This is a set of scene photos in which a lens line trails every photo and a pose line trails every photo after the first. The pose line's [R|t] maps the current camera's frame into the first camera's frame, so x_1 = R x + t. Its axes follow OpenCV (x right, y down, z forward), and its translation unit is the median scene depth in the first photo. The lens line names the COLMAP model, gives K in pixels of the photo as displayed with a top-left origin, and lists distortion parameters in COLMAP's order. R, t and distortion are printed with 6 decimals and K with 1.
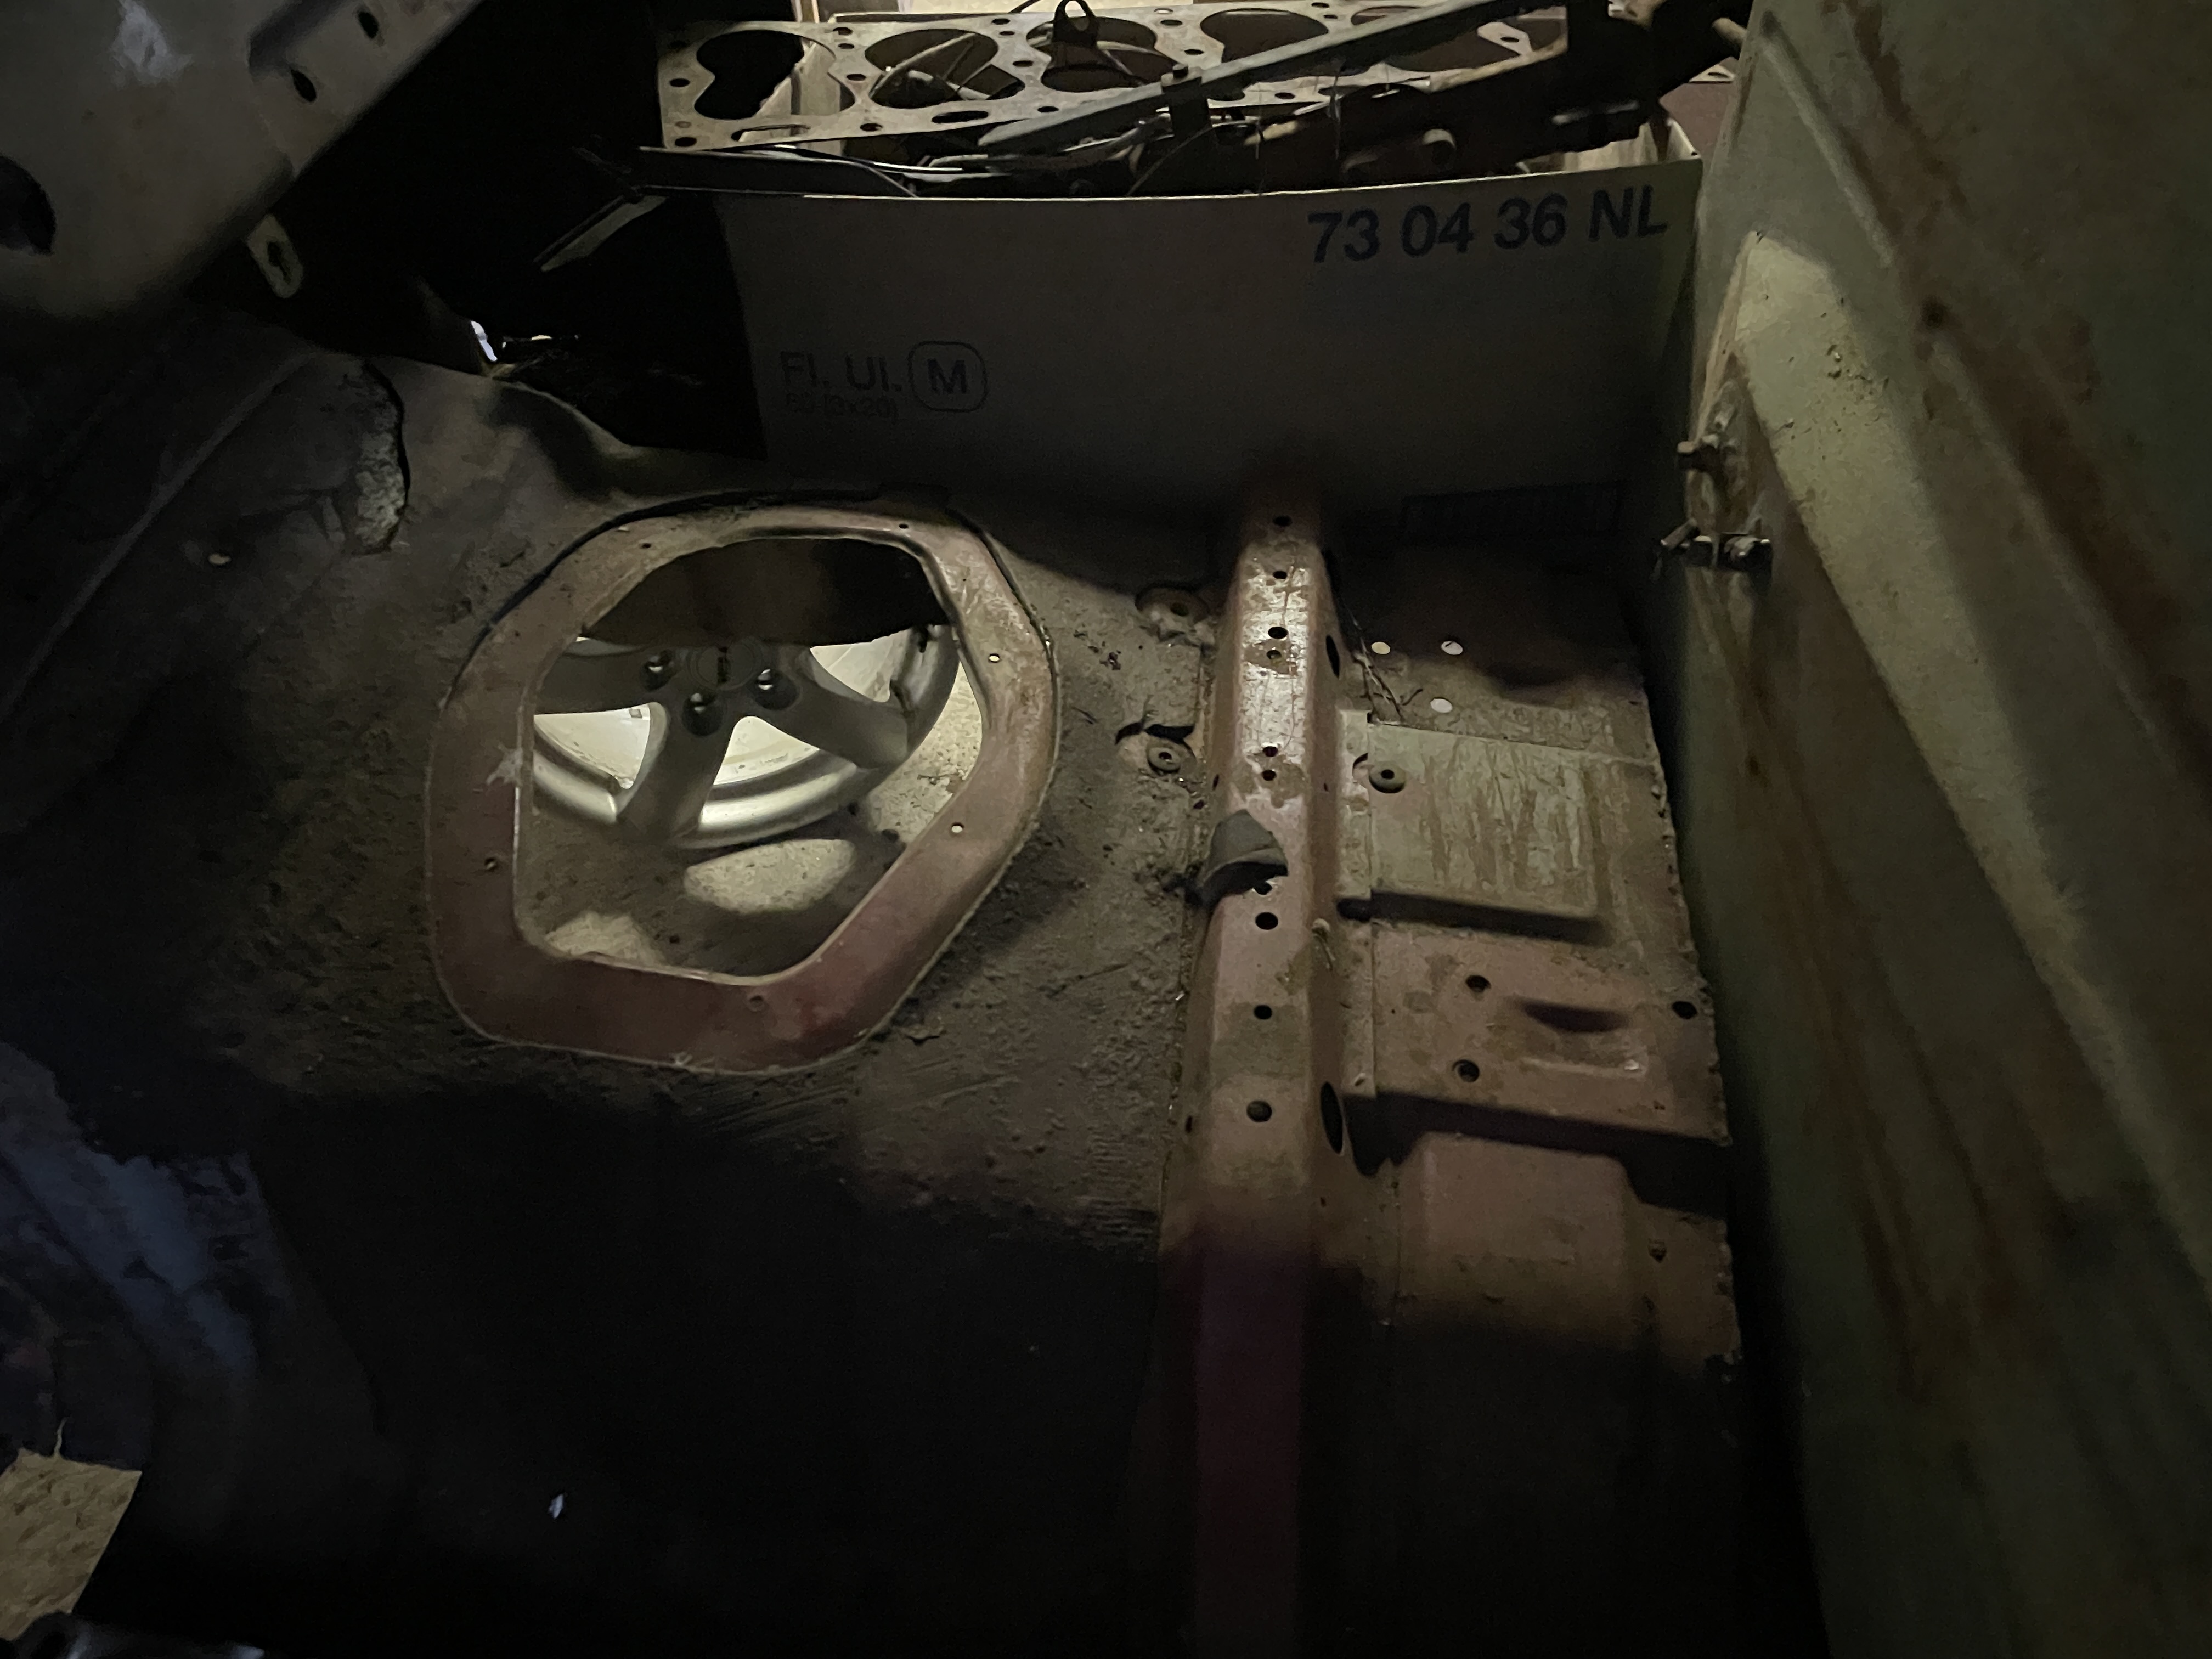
lens RADIAL K [[1643.9, 0, 1106.0], [0, 1643.9, 829.5], [0, 0, 1]] dist [0.093551, -0.116922]
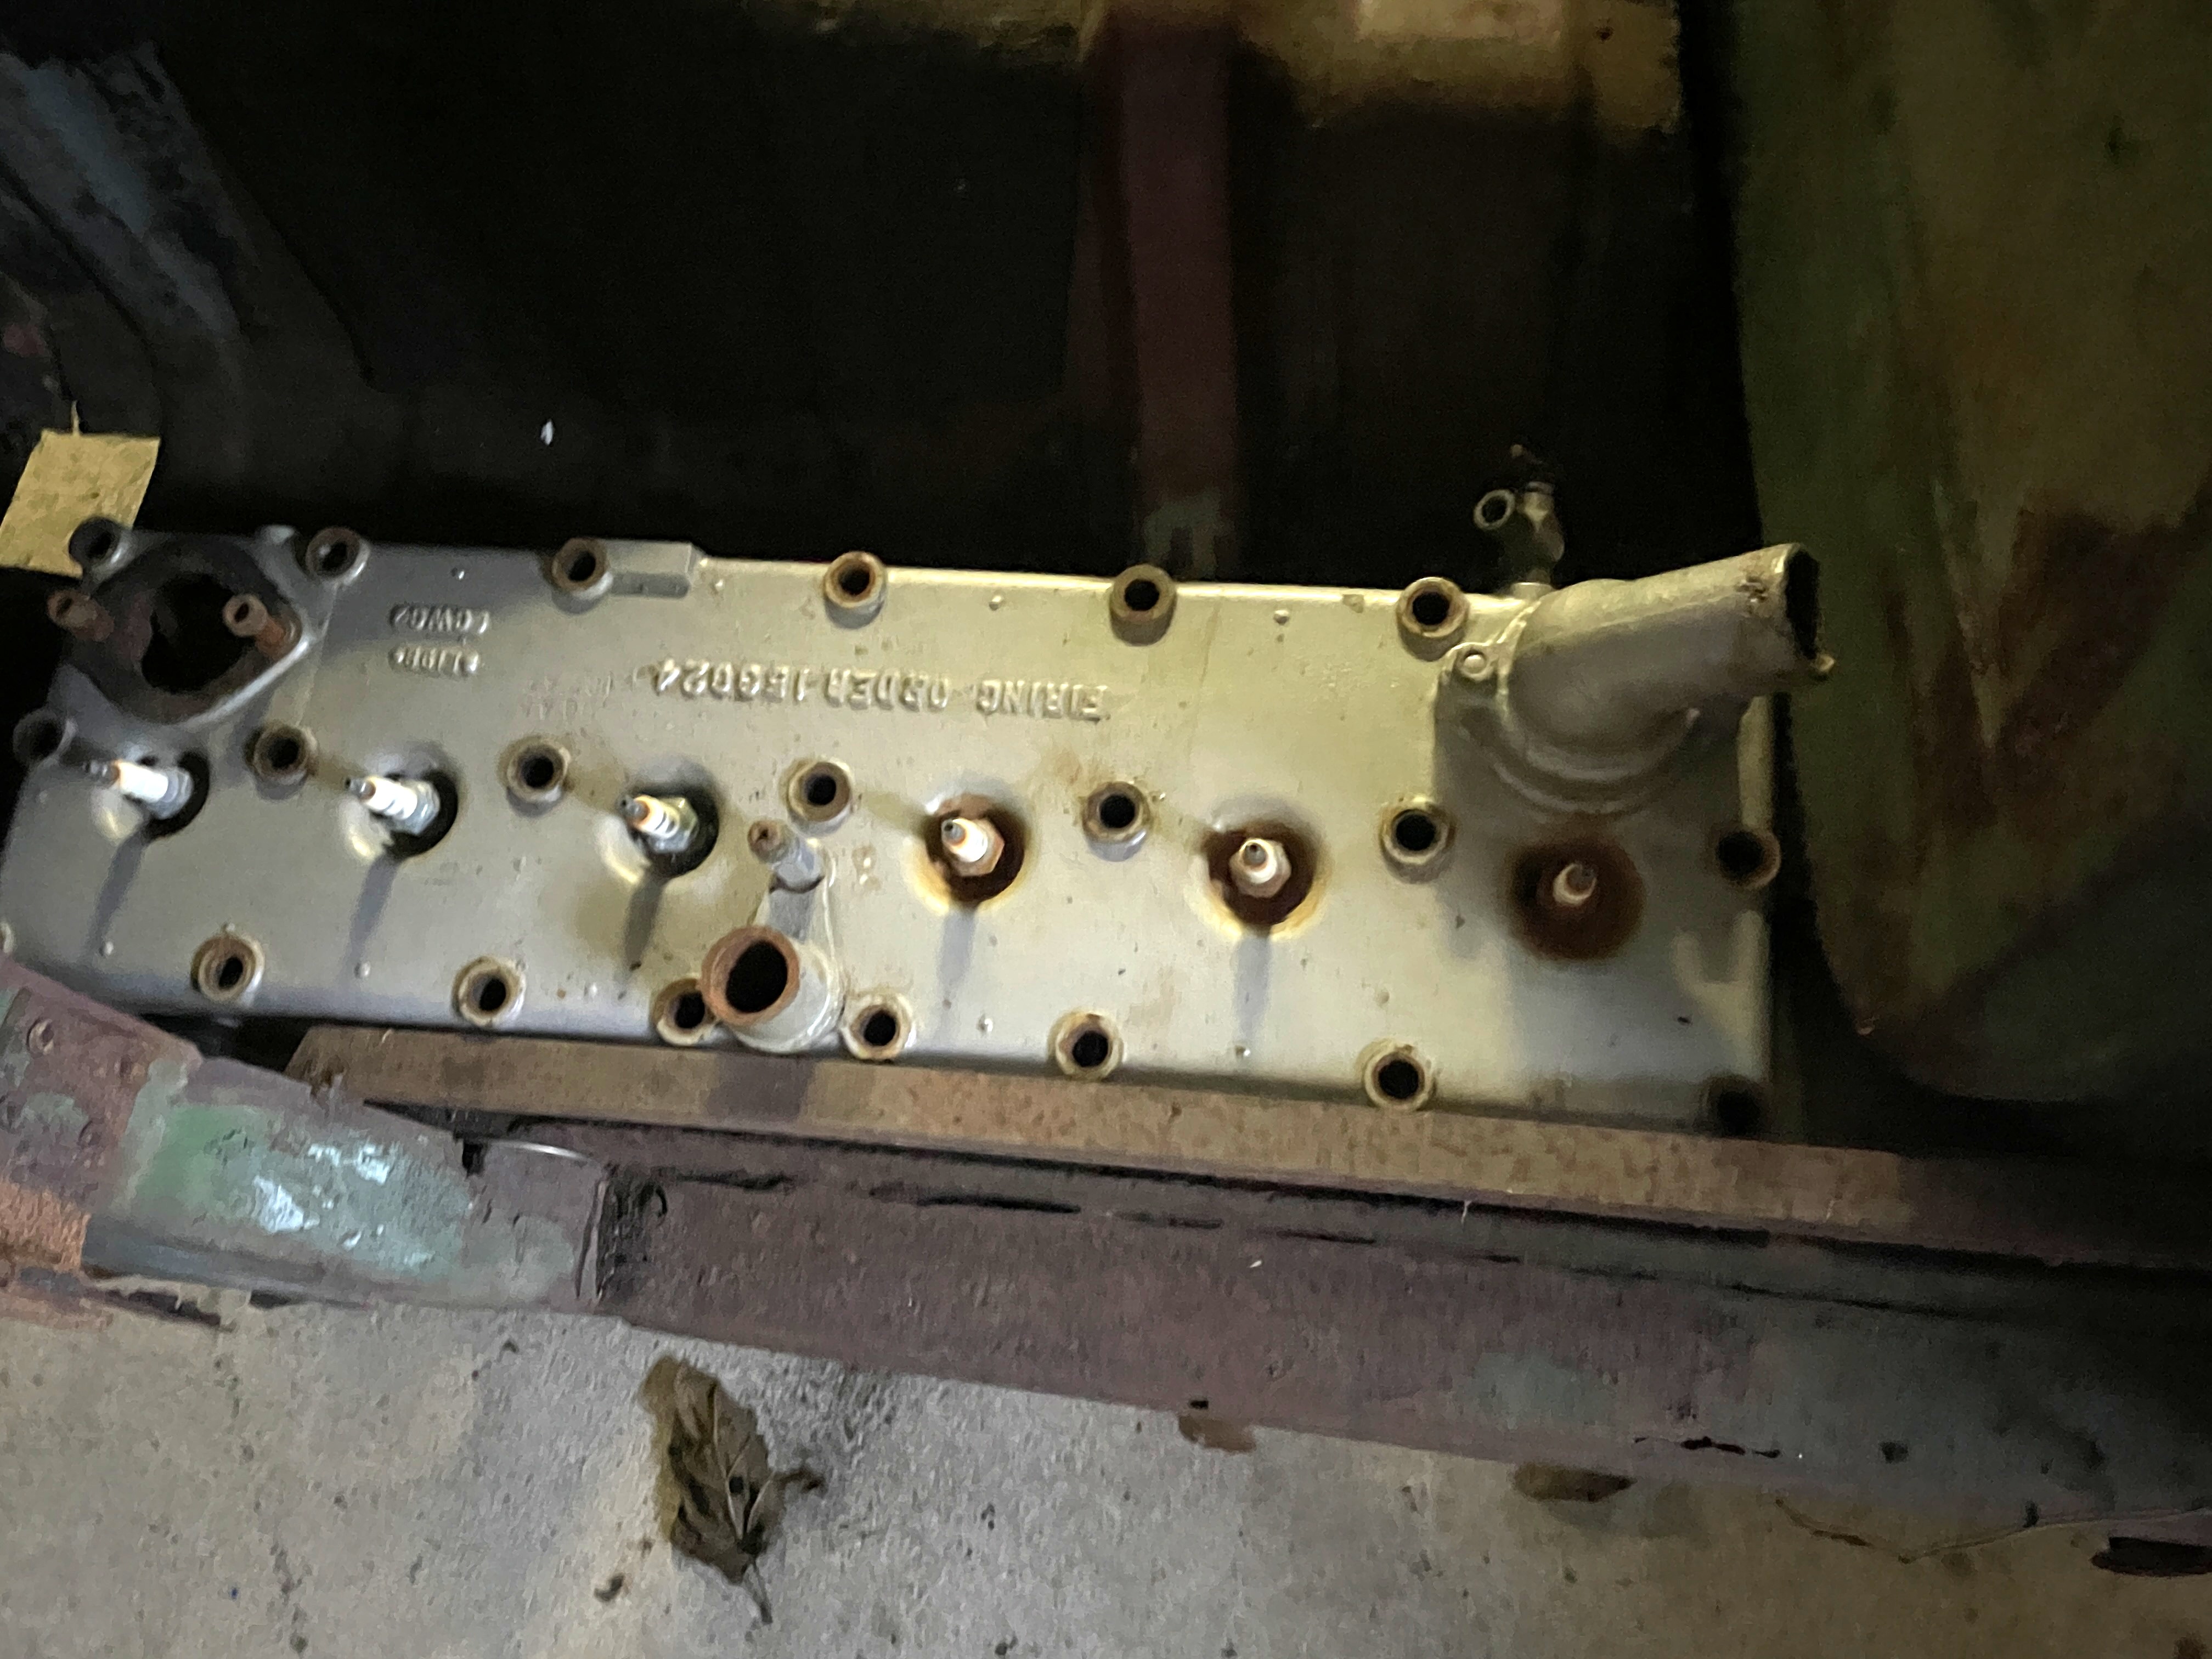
lens RADIAL K [[1643.9, 0, 1106.0], [0, 1643.9, 829.5], [0, 0, 1]] dist [0.093551, -0.116922]
pose [[0.996816, -0.061992, -0.050157, 0.060970], [0.075867, 0.930966, 0.357137, 0.289039], [0.024555, -0.359805, 0.932704, -0.063576]]
